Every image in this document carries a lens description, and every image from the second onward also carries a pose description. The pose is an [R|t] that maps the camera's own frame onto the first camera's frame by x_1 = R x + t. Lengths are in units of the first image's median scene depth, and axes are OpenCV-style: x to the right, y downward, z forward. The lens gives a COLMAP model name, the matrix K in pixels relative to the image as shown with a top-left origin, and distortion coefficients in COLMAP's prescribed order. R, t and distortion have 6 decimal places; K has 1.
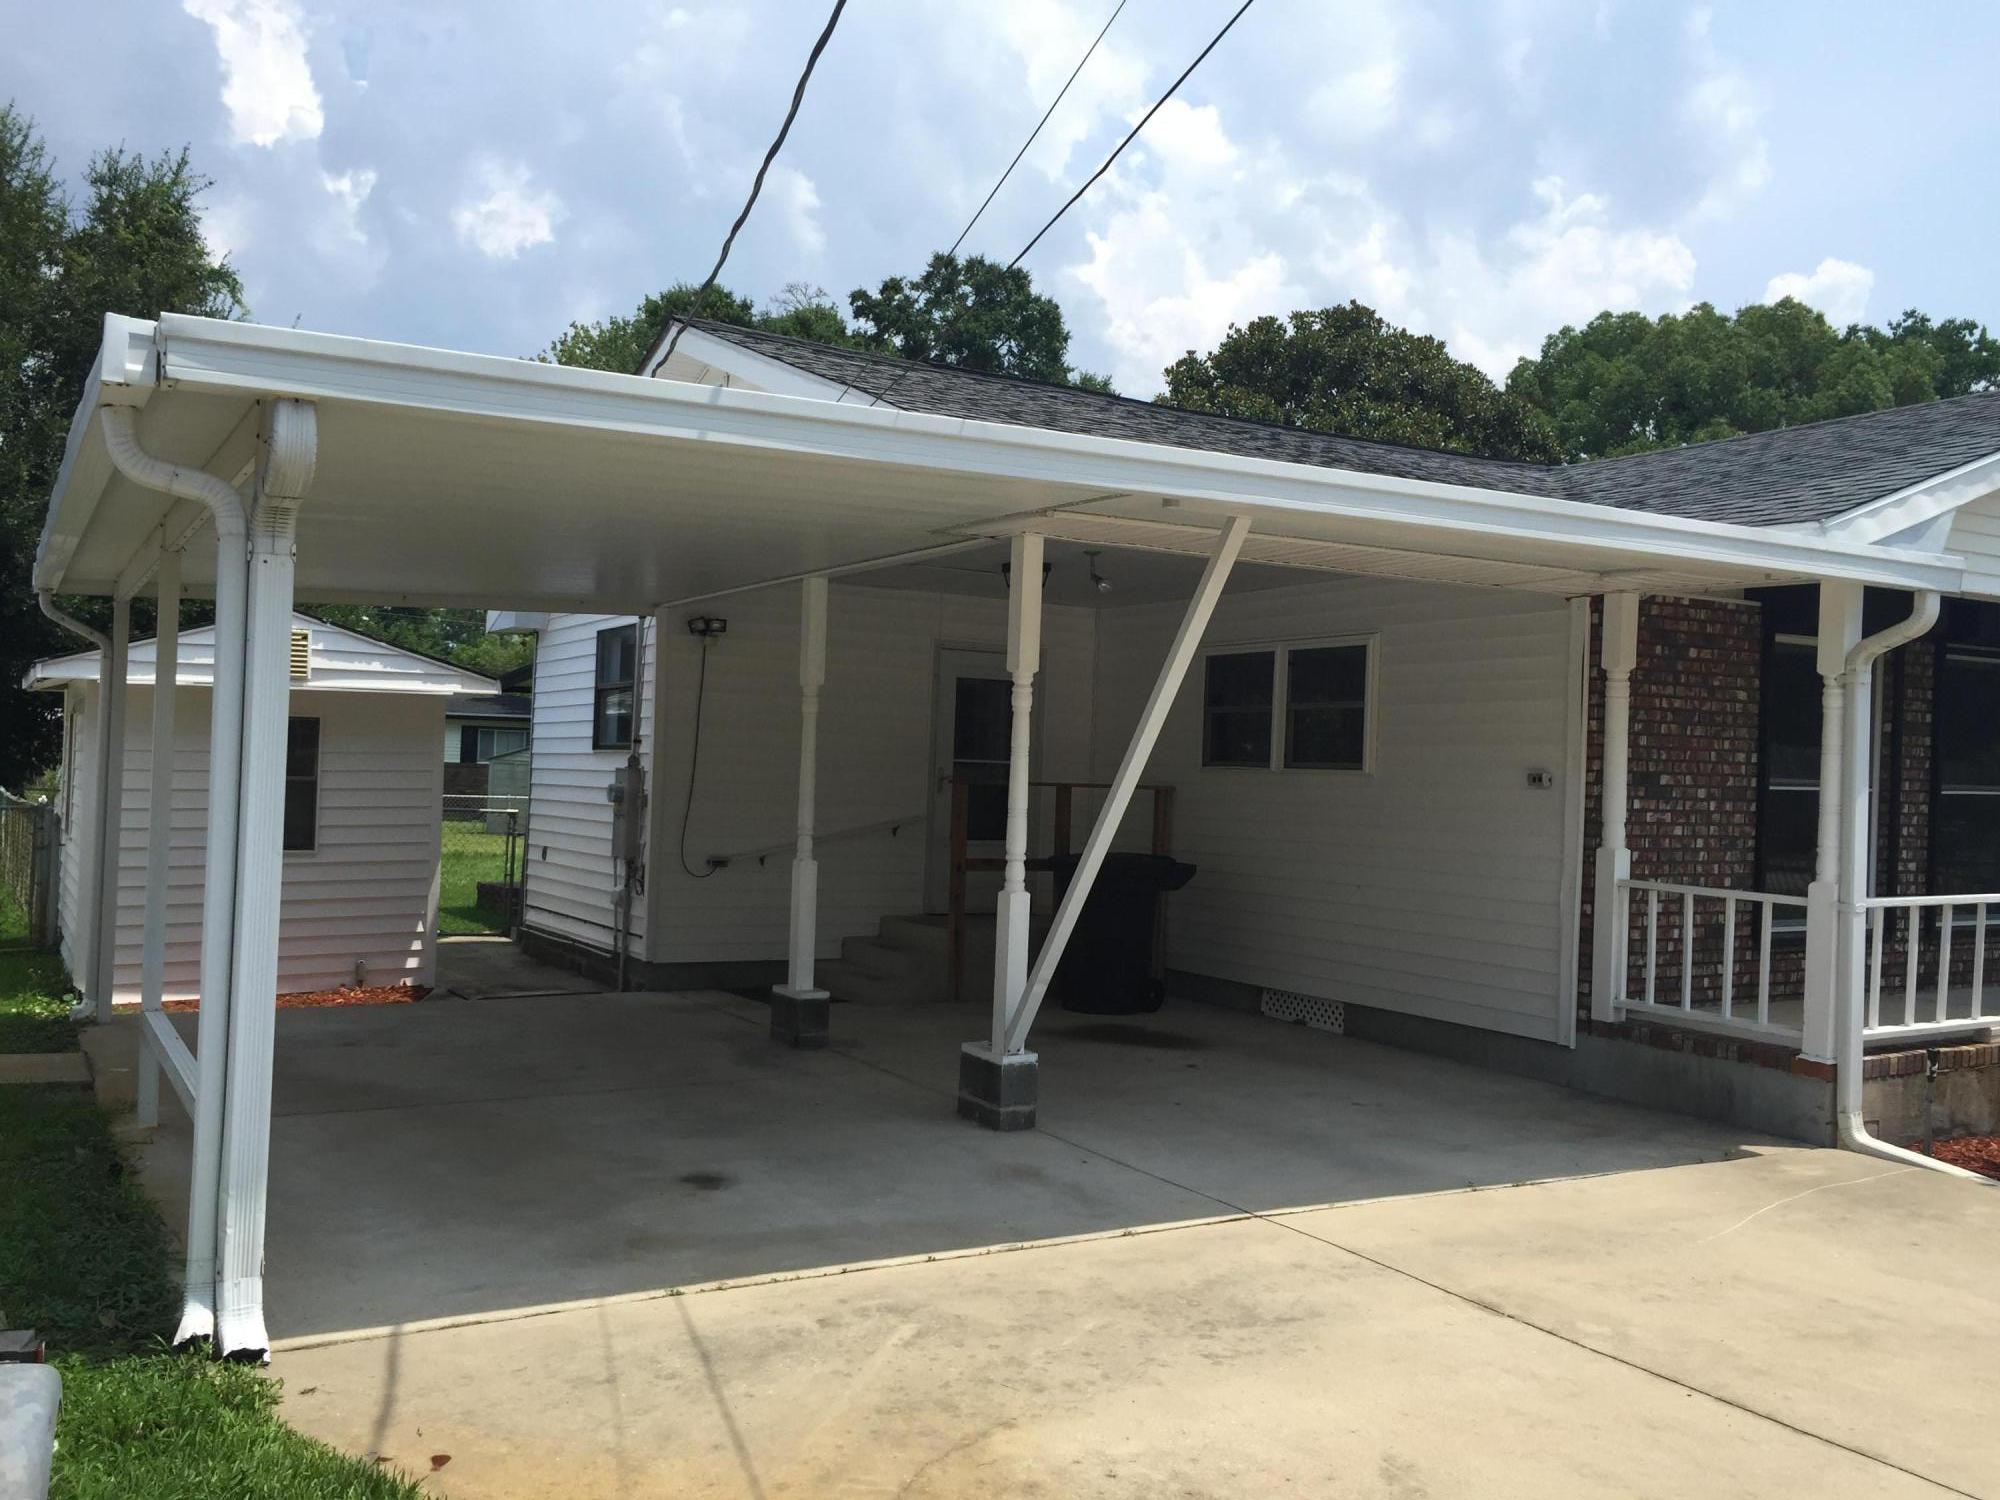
lens RADIAL K [[1699.7, 0, 1000.0], [0, 1699.7, 750.0], [0, 0, 1]] dist [0.091193, -0.125946]
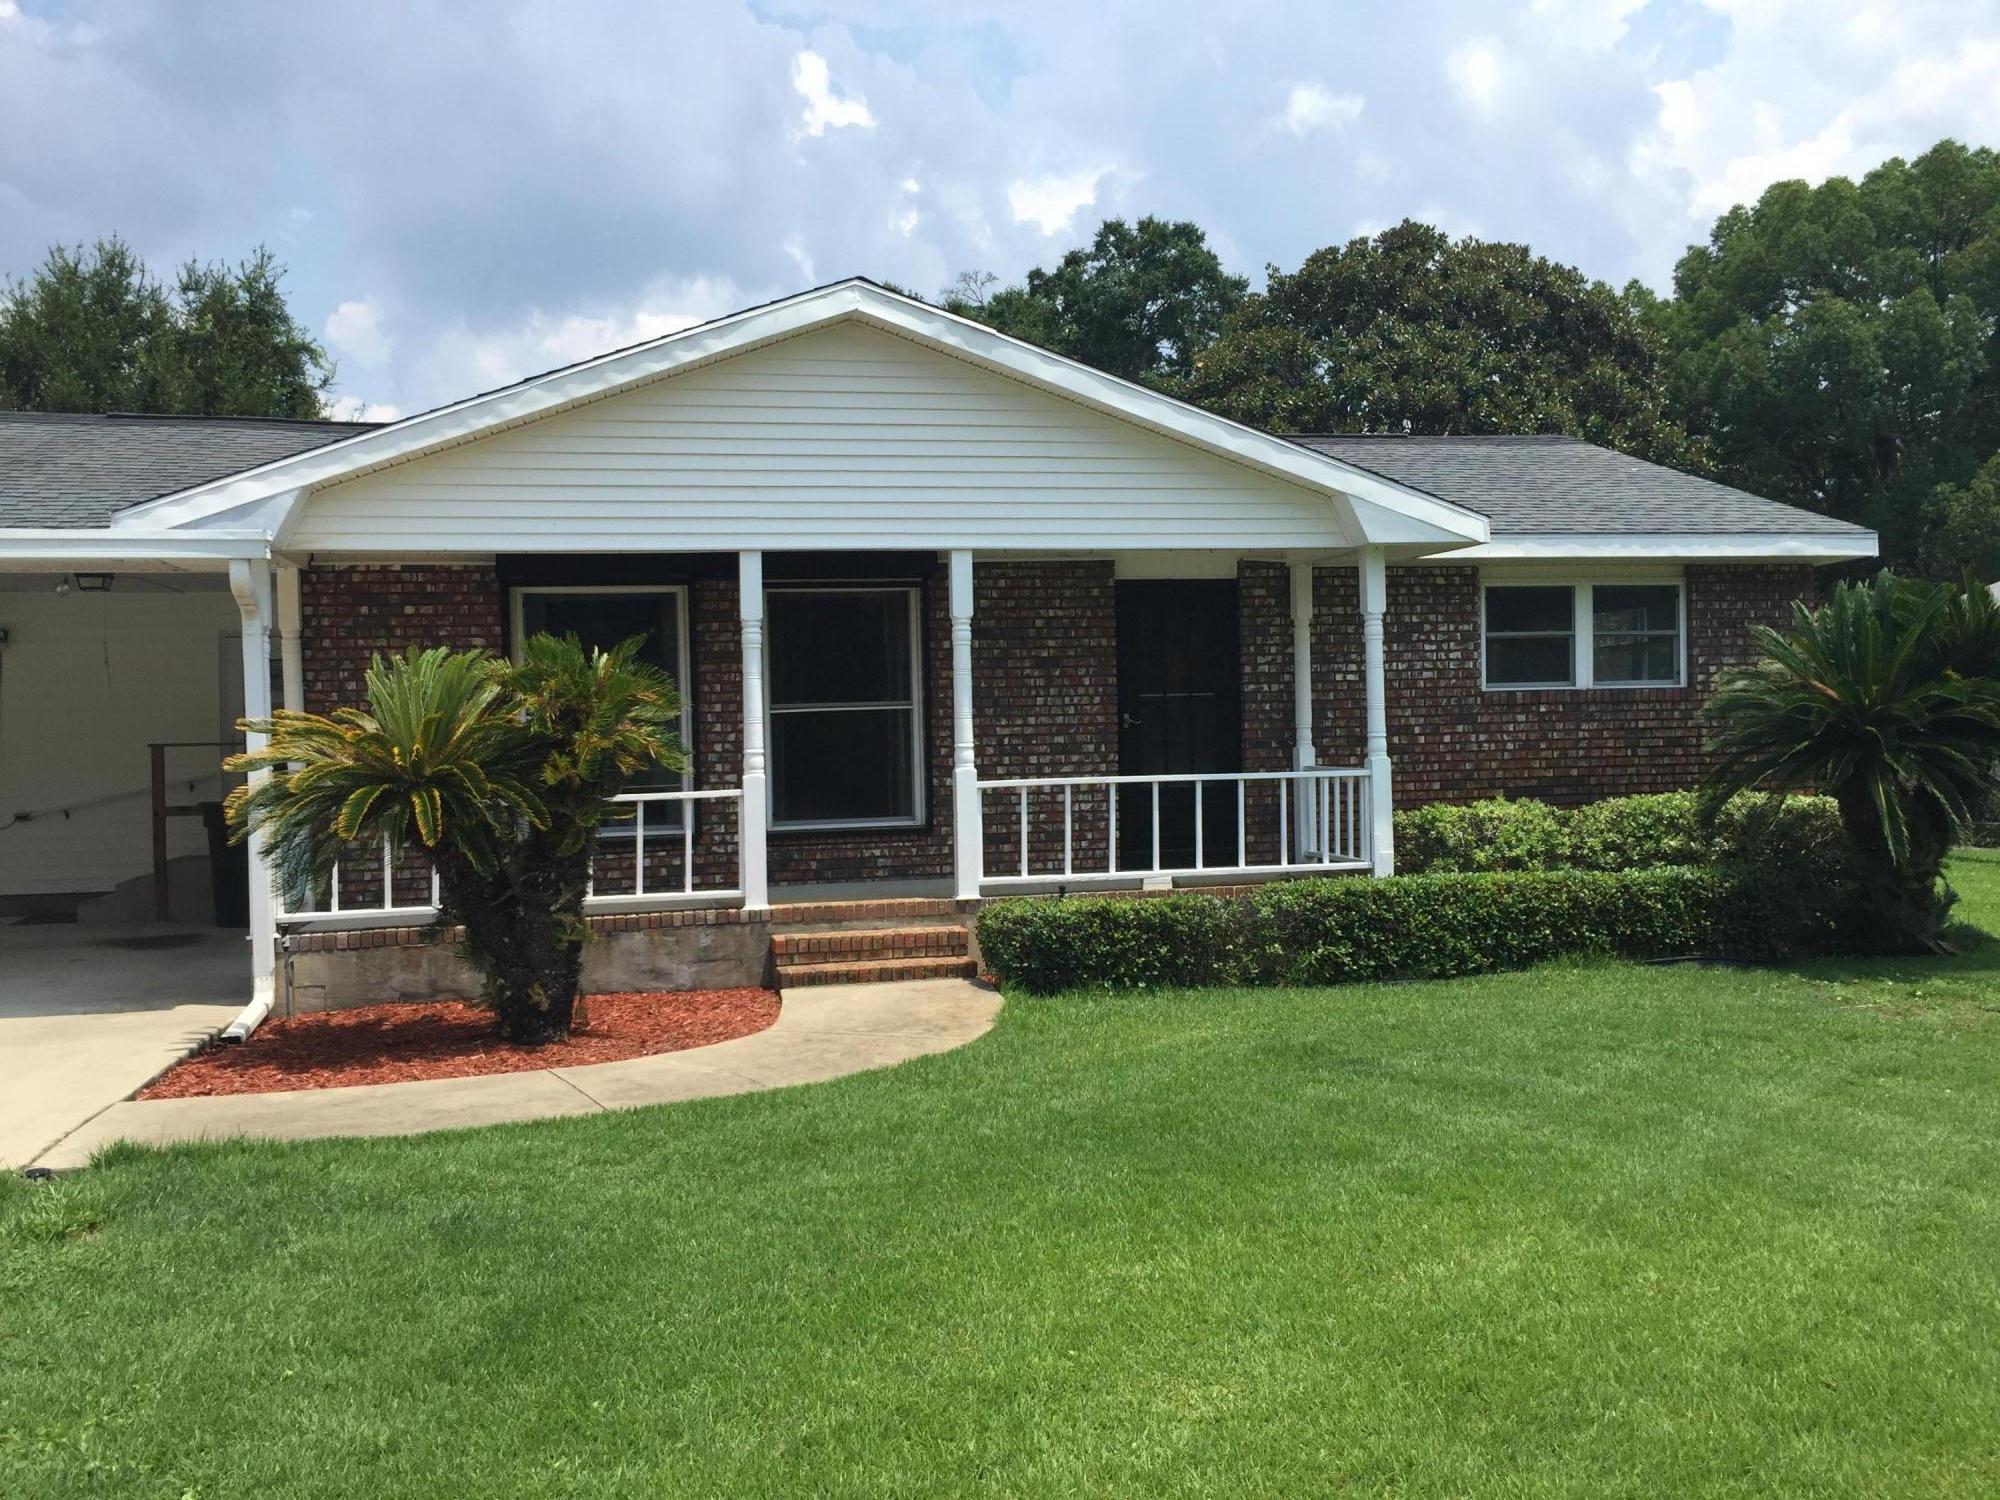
lens RADIAL K [[1714.9, 0, 1000.0], [0, 1714.9, 750.0], [0, 0, 1]] dist [0.072537, -0.055876]
pose [[0.946805, -0.051499, -0.317662, 1.132892], [0.057823, 0.998272, 0.010505, 0.050745], [0.316572, -0.028314, 0.948146, -0.017880]]
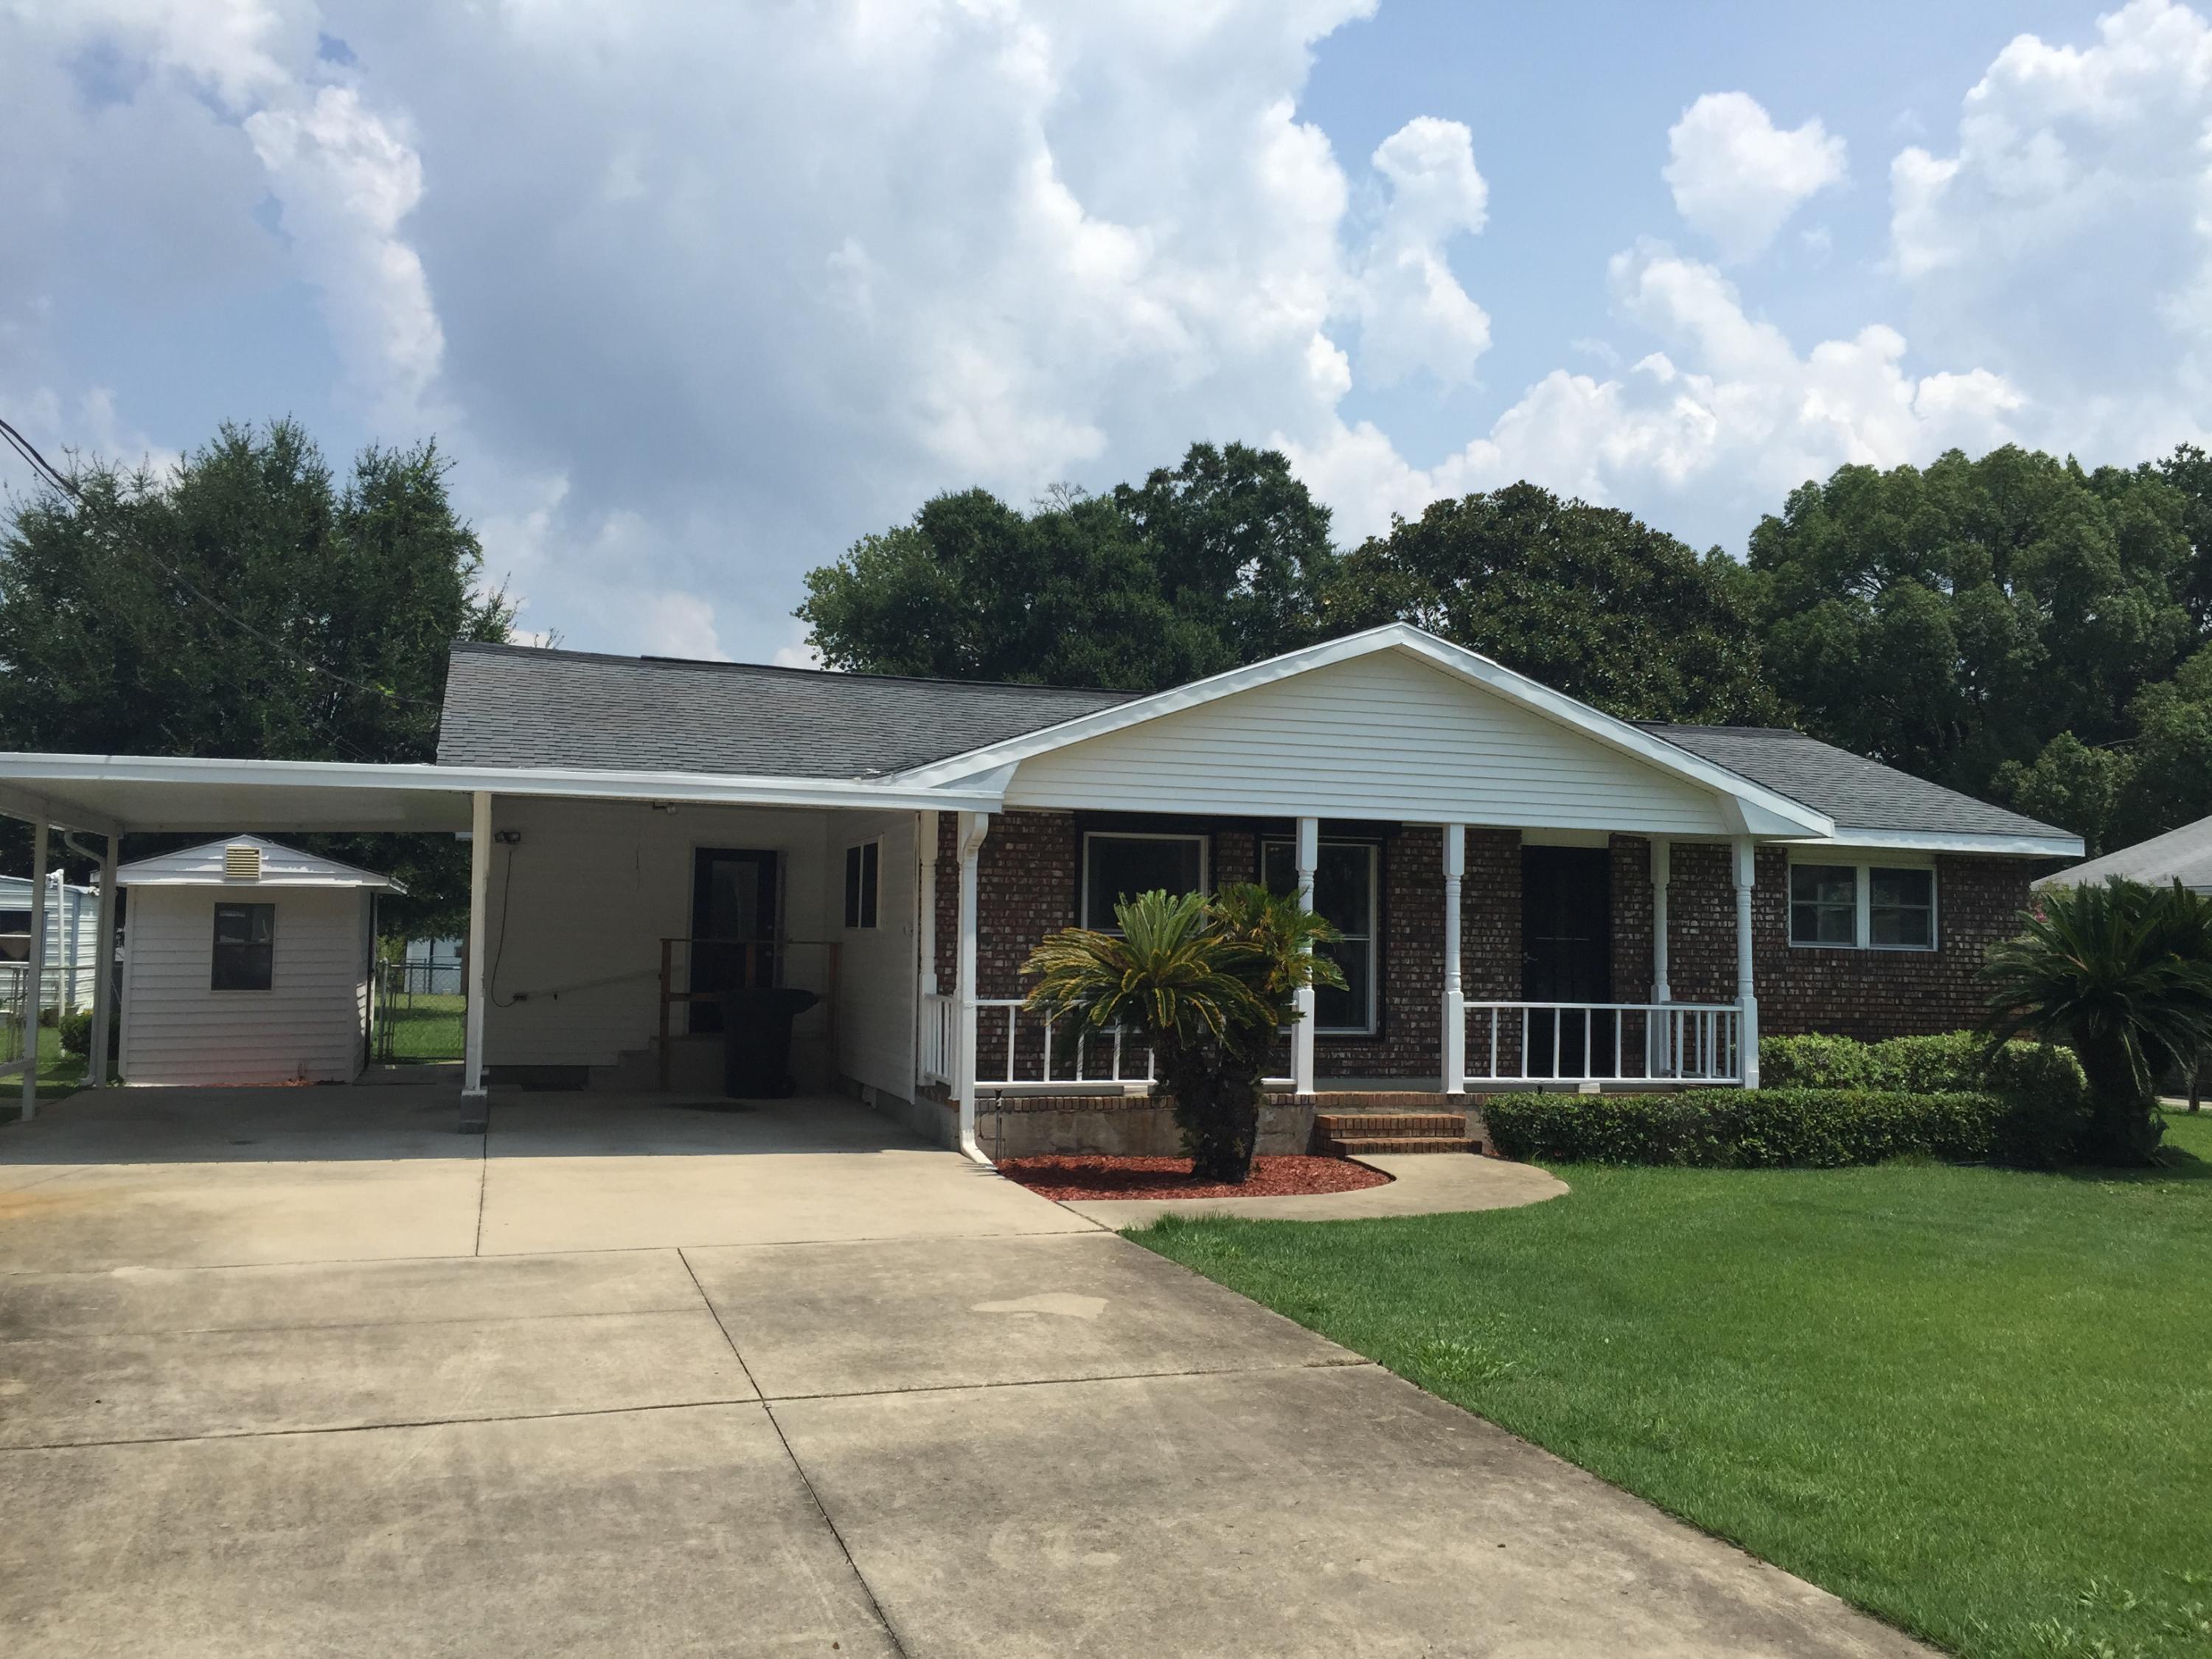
lens RADIAL K [[1896.2, 0, 1123.6], [0, 1896.2, 820.0], [0, 0, 1]] dist [0.100717, -0.072788]
pose [[0.977506, -0.024396, -0.209493, 0.824254], [0.011992, 0.998110, -0.060277, 0.022055], [0.210567, 0.056409, 0.975951, -0.599112]]
